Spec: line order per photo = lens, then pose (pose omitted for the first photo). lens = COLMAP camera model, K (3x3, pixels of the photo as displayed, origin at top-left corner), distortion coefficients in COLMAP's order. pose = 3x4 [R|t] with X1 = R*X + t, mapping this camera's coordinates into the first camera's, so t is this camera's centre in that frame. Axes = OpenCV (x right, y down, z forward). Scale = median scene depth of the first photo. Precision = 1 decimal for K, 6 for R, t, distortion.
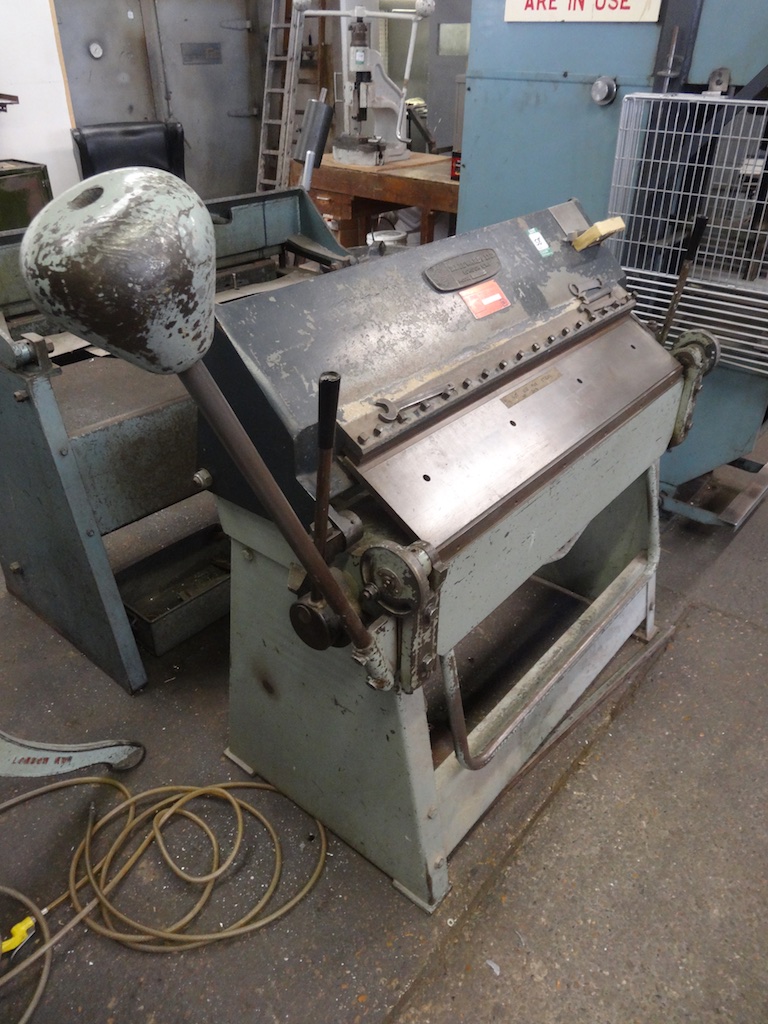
lens RADIAL K [[745.2, 0, 381.6], [0, 745.2, 510.3], [0, 0, 1]] dist [-0.029052, 0.008088]
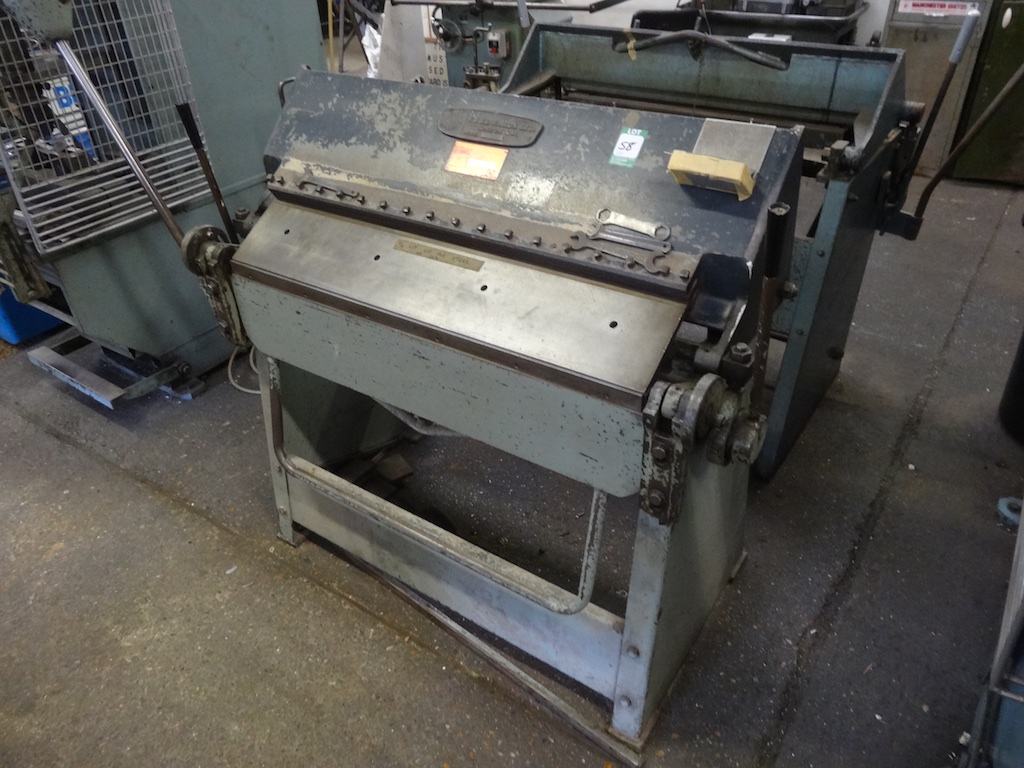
lens RADIAL K [[745.2, 0, 507.0], [0, 745.2, 385.9], [0, 0, 1]] dist [-0.029052, 0.008088]
pose [[0.092733, 0.572318, -0.814771, 1.107970], [-0.490469, 0.738388, 0.462842, -0.536816], [0.866510, 0.356700, 0.349178, 0.797945]]
